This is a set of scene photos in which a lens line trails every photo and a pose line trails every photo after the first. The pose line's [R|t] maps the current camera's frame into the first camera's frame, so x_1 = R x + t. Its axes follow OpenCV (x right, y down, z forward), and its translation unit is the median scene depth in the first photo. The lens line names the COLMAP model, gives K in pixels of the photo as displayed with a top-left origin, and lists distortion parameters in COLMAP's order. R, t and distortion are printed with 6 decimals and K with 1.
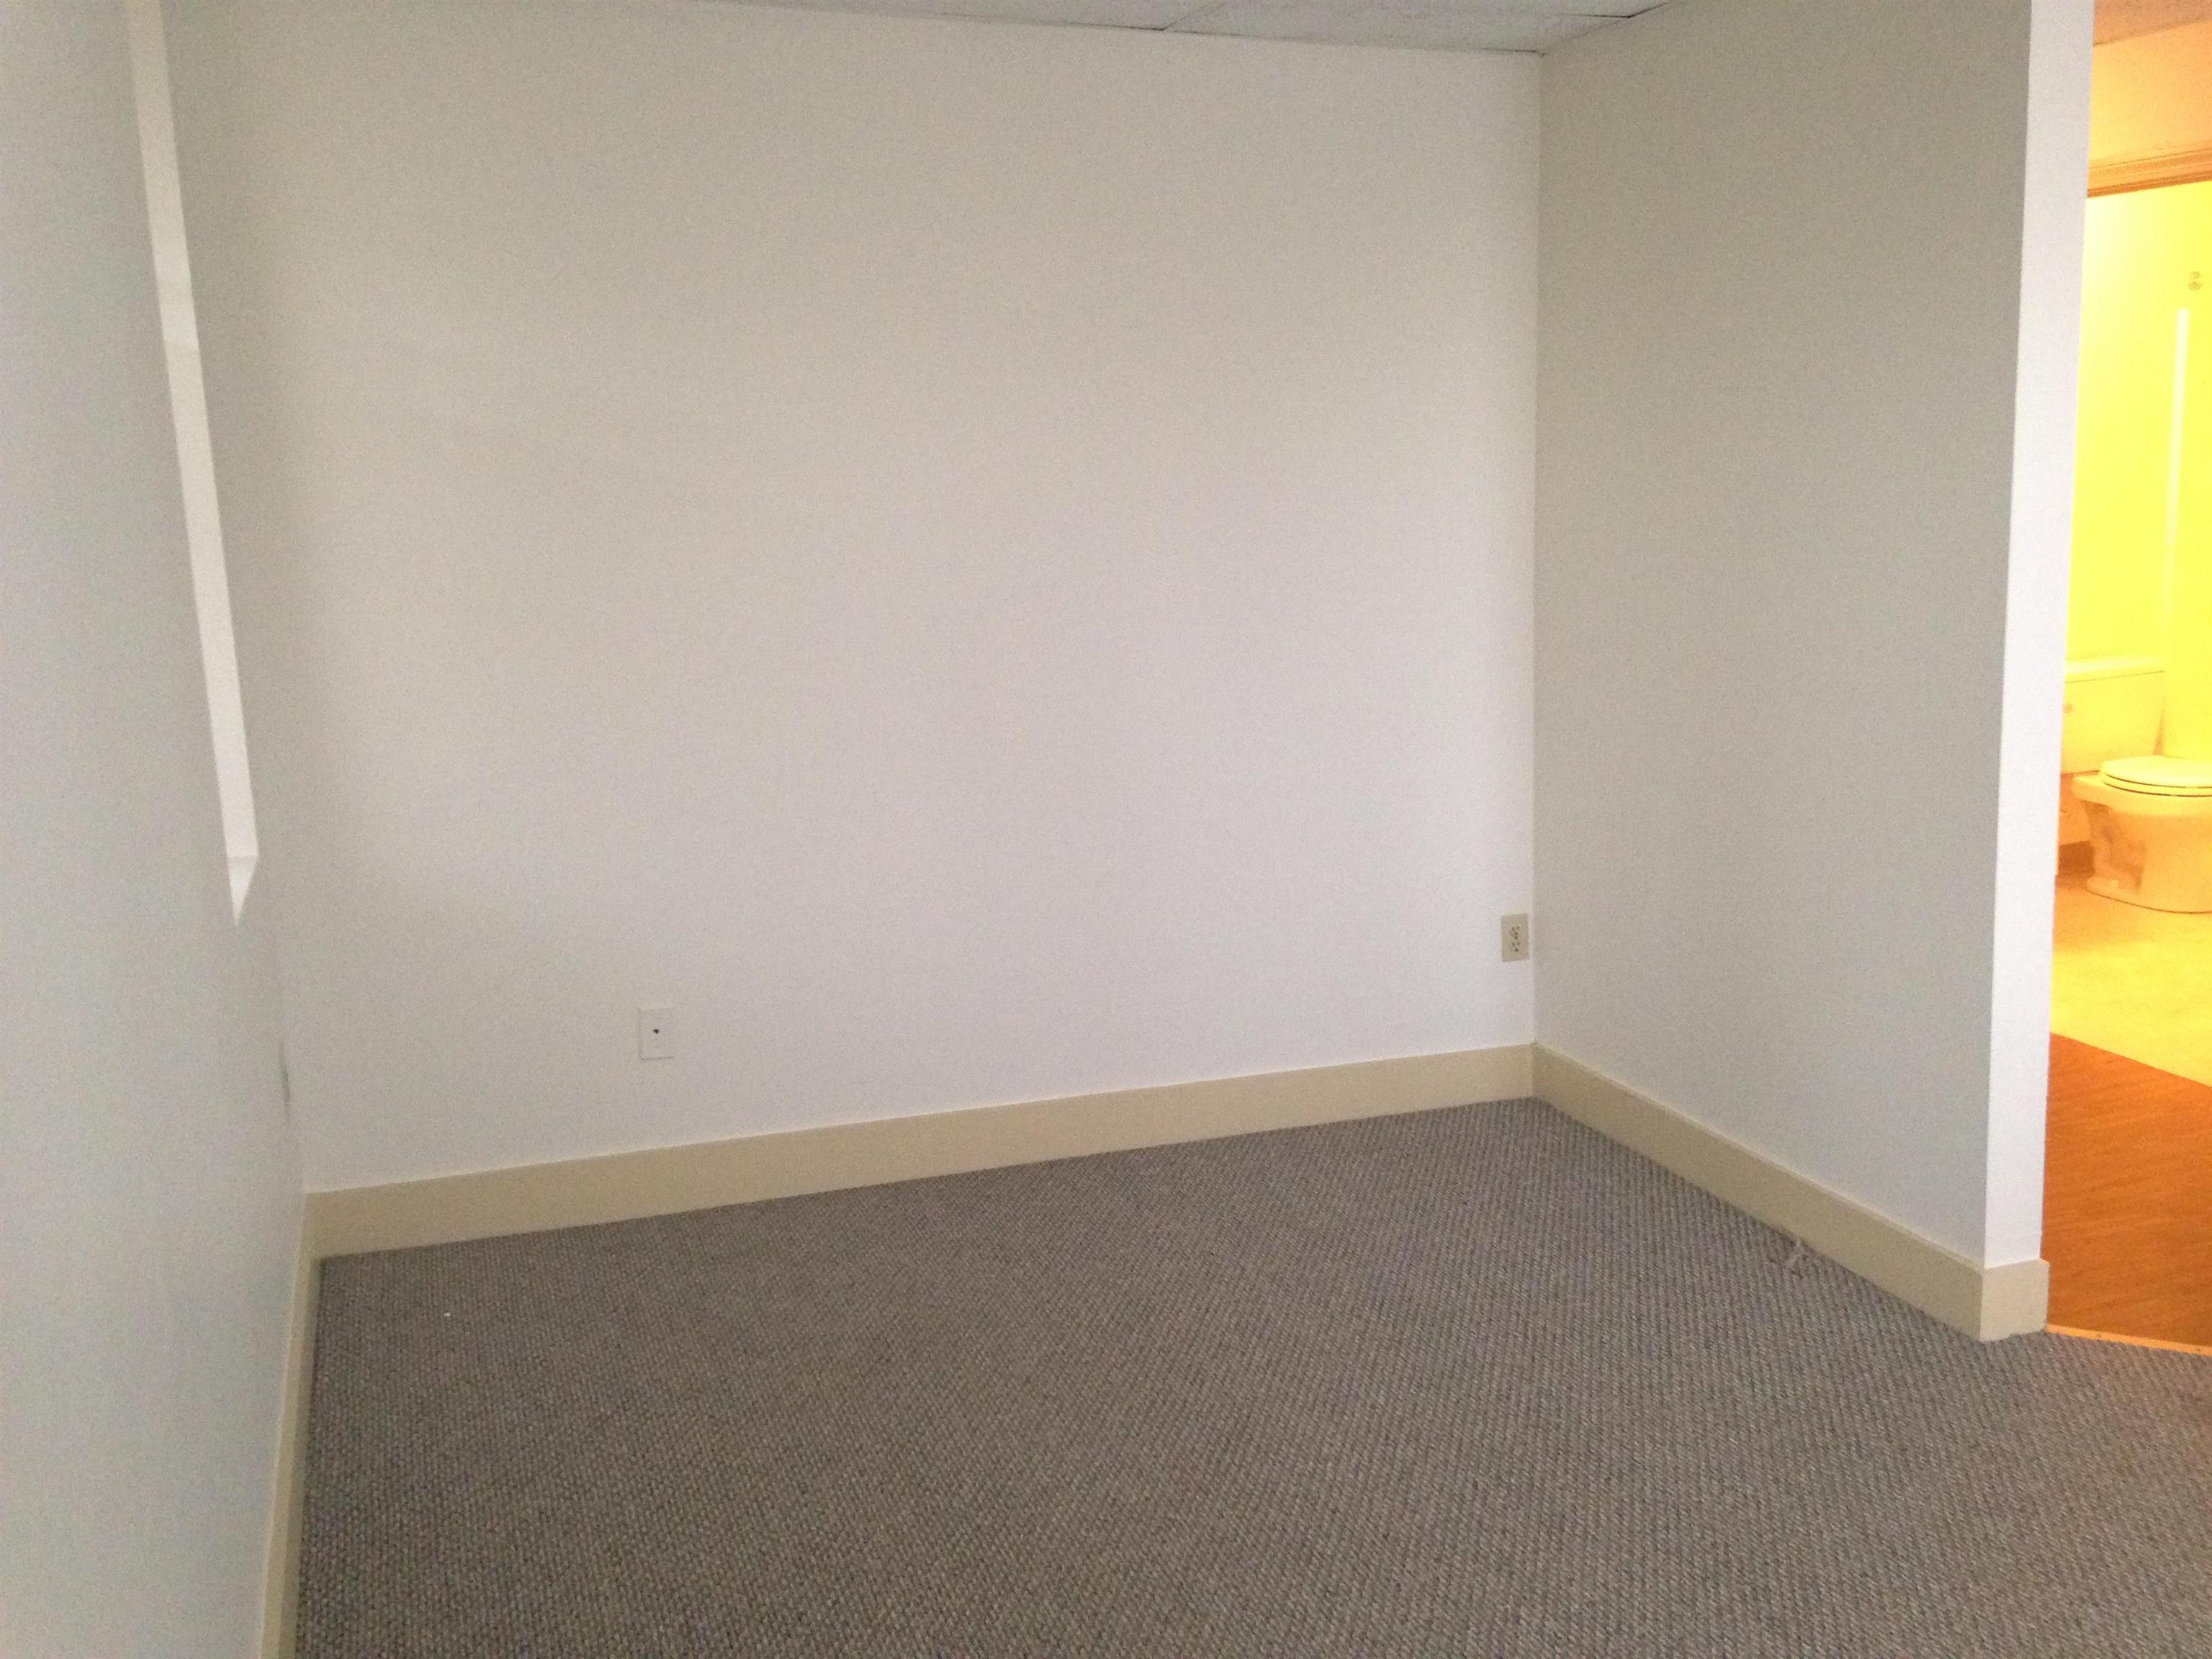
lens RADIAL K [[2032.1, 0, 1132.8], [0, 2032.1, 818.1], [0, 0, 1]] dist [0.198371, -0.300386]
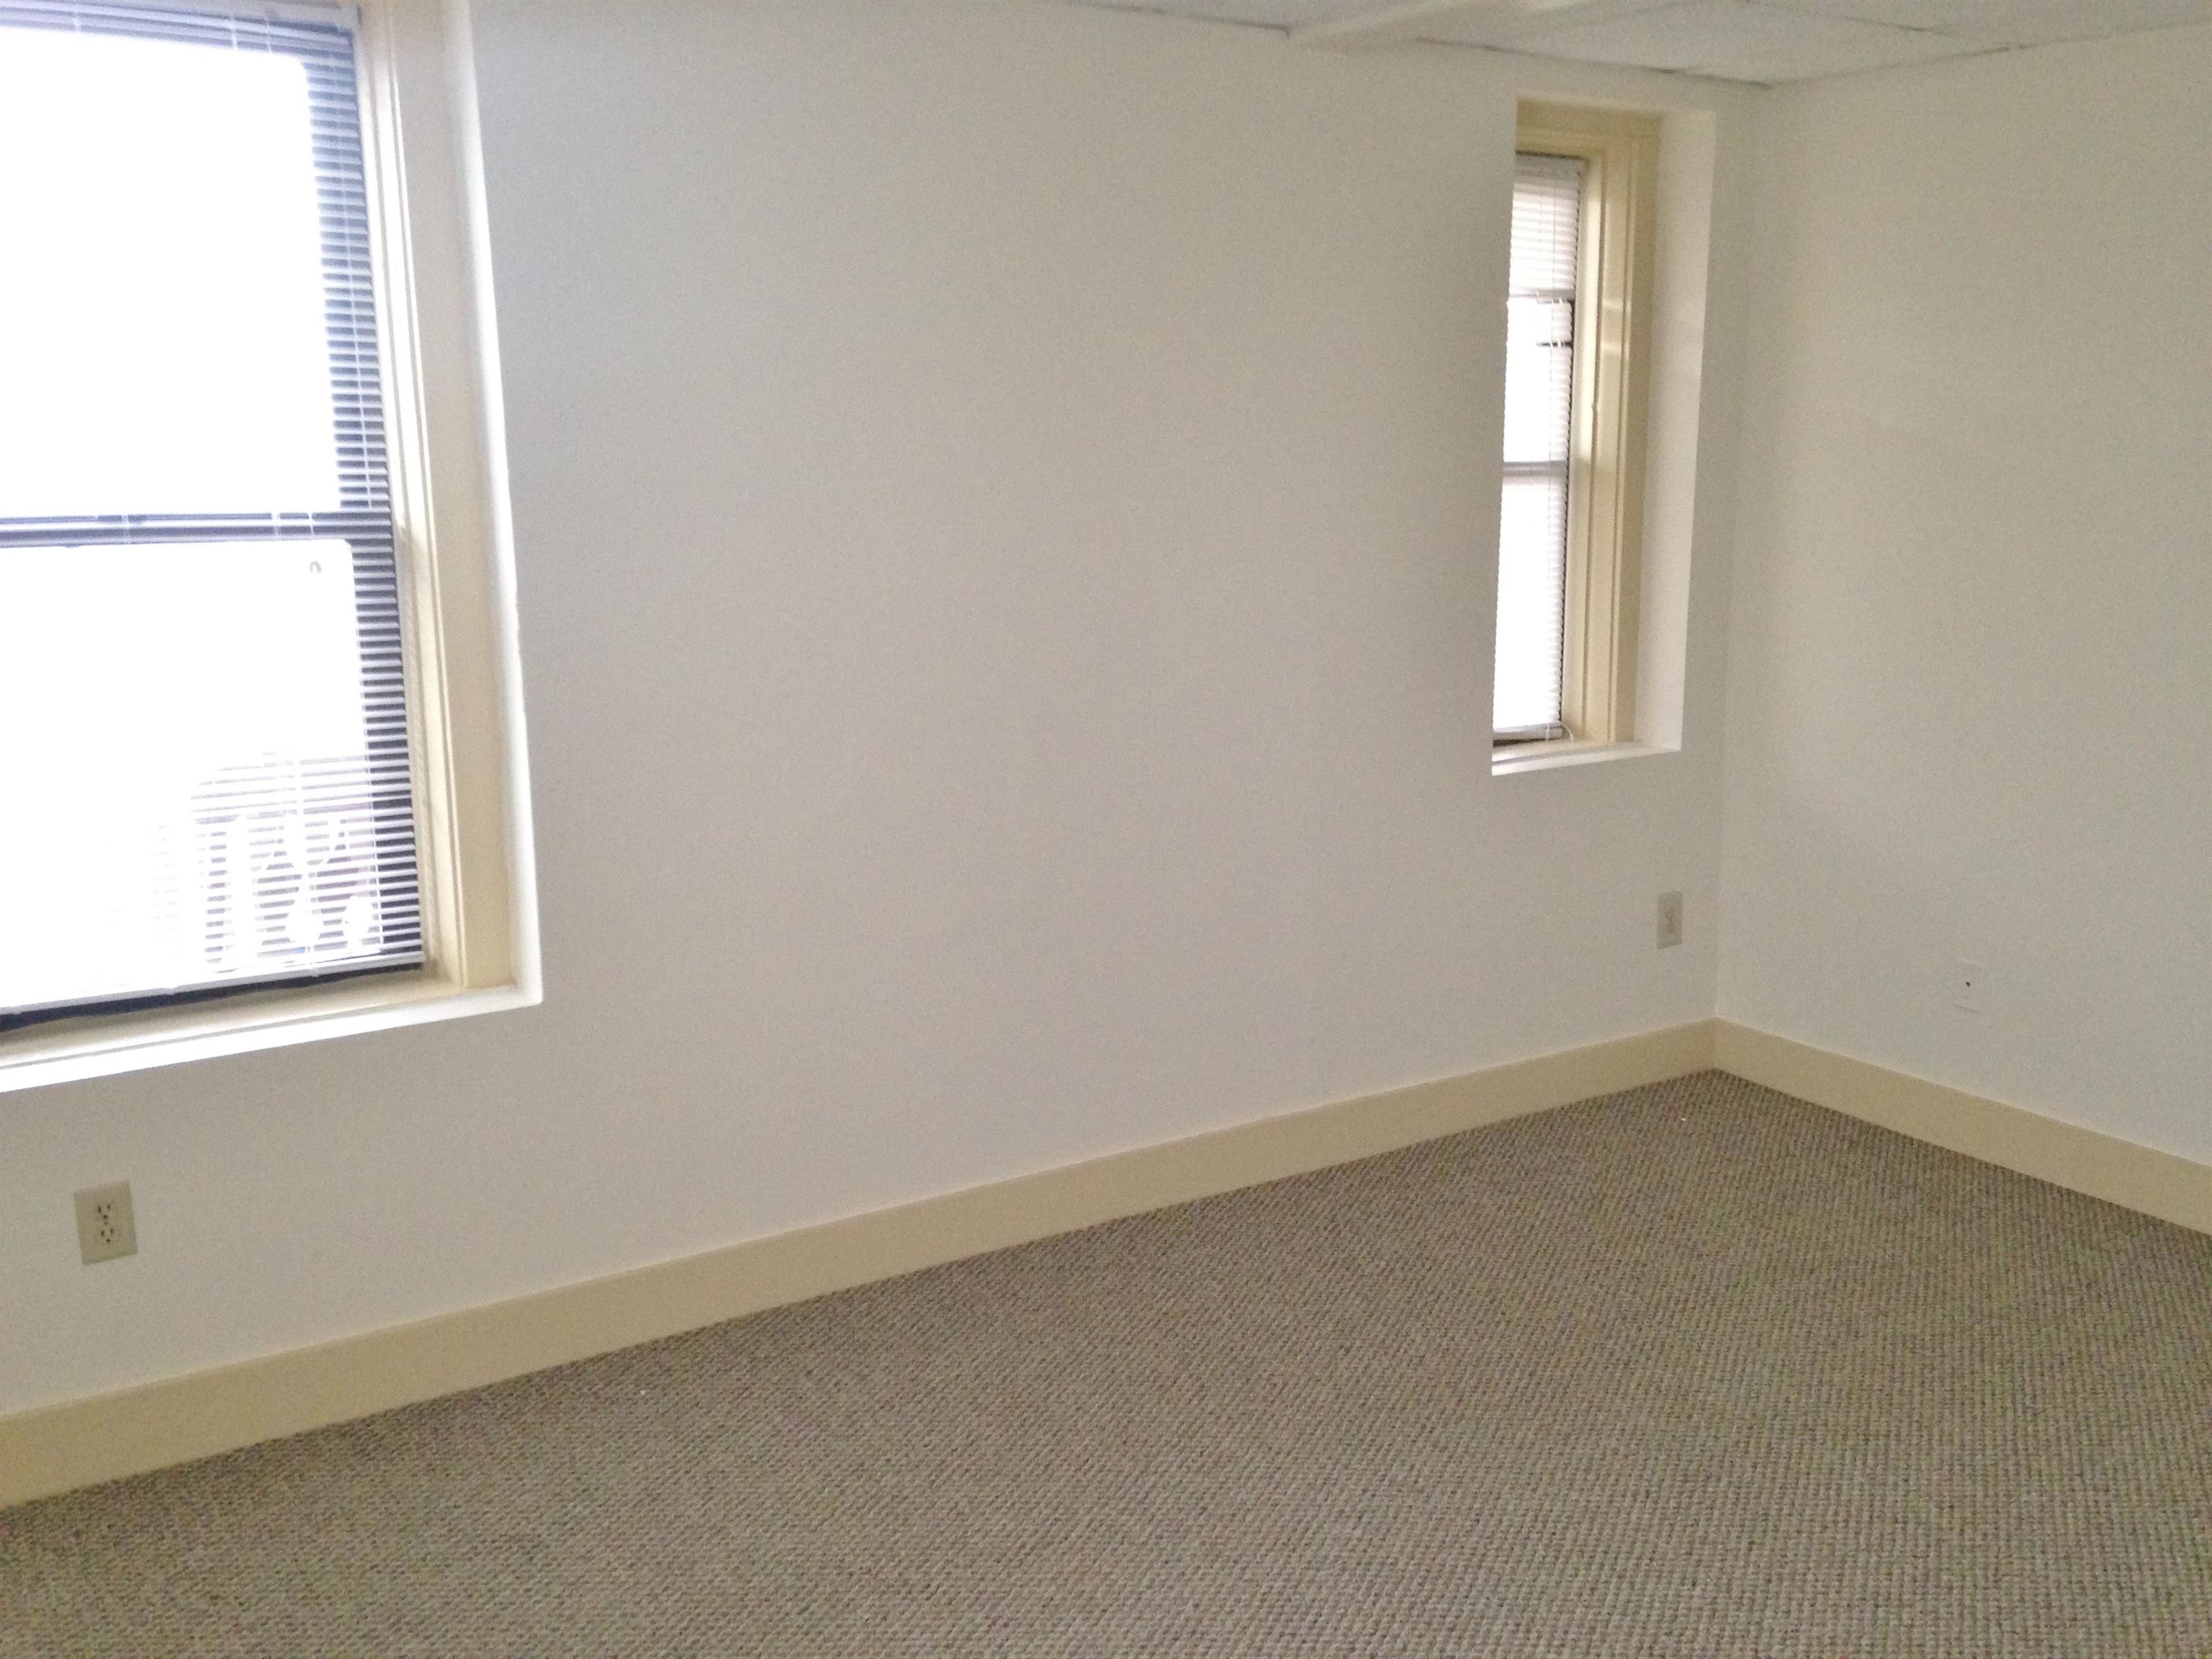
lens RADIAL K [[2007.6, 0, 1124.7], [0, 2007.6, 826.1], [0, 0, 1]] dist [0.203472, -0.329929]
pose [[0.263755, 0.201253, -0.943361, 0.631626], [-0.184392, 0.970477, 0.155484, -0.061885], [0.946802, 0.132938, 0.293077, 0.230633]]
